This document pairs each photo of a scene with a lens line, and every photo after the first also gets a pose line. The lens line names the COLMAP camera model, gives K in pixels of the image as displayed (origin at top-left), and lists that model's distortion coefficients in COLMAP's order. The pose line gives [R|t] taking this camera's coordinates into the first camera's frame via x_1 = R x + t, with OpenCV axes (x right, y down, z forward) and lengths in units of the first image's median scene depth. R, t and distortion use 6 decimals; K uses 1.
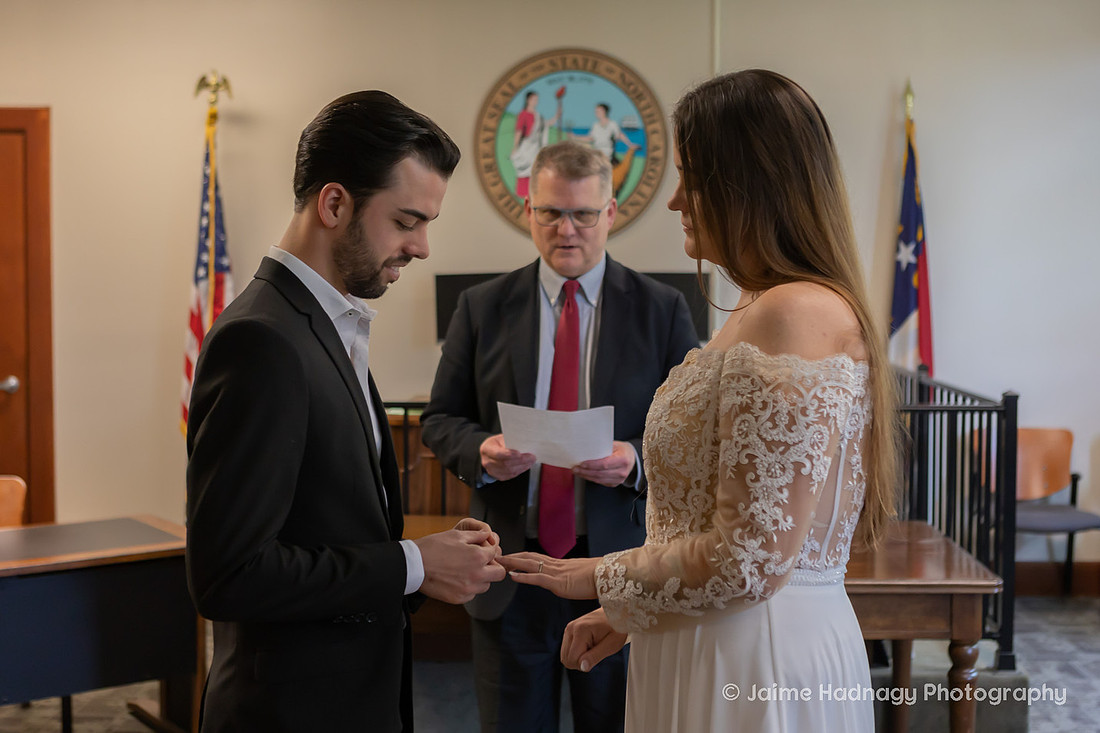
lens RADIAL K [[1473.9, 0, 552.4], [0, 1473.9, 363.3], [0, 0, 1]] dist [0.011190, 0.000000]
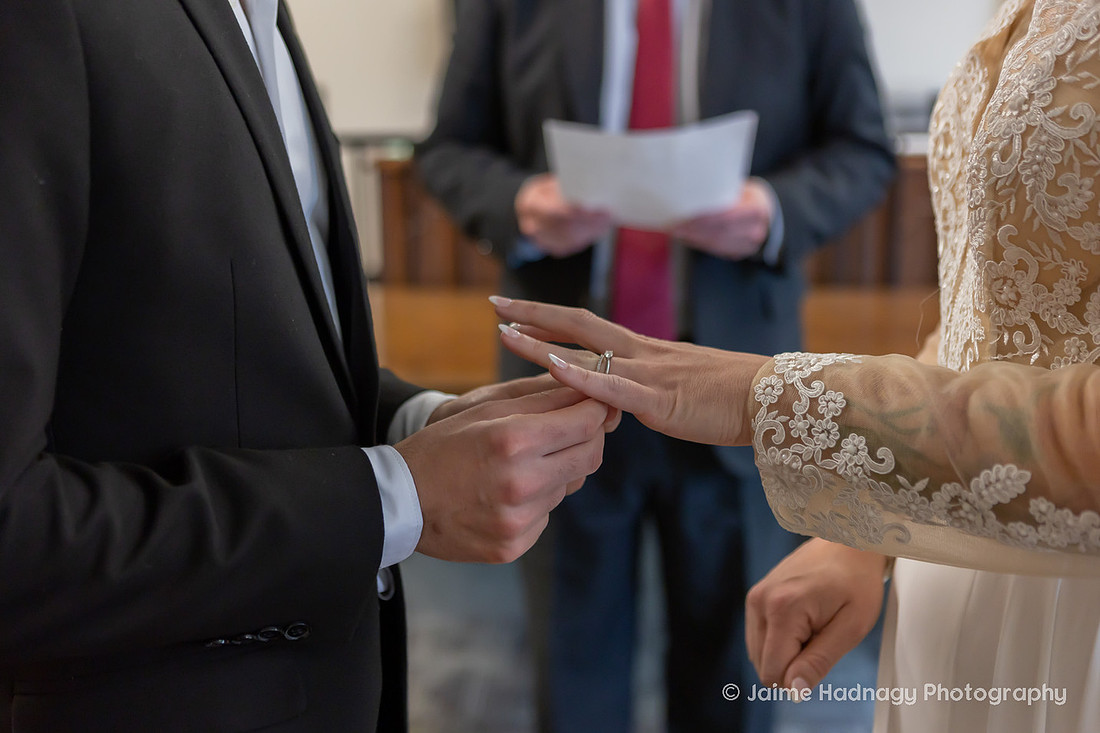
lens RADIAL K [[1523.7, 0, 548.1], [0, 1523.7, 367.9], [0, 0, 1]] dist [-0.317532, 0.000000]
pose [[0.998950, -0.042634, -0.016761, -0.027236], [0.044849, 0.984730, 0.168212, 0.020268], [0.009334, -0.168788, 0.985608, 0.345871]]
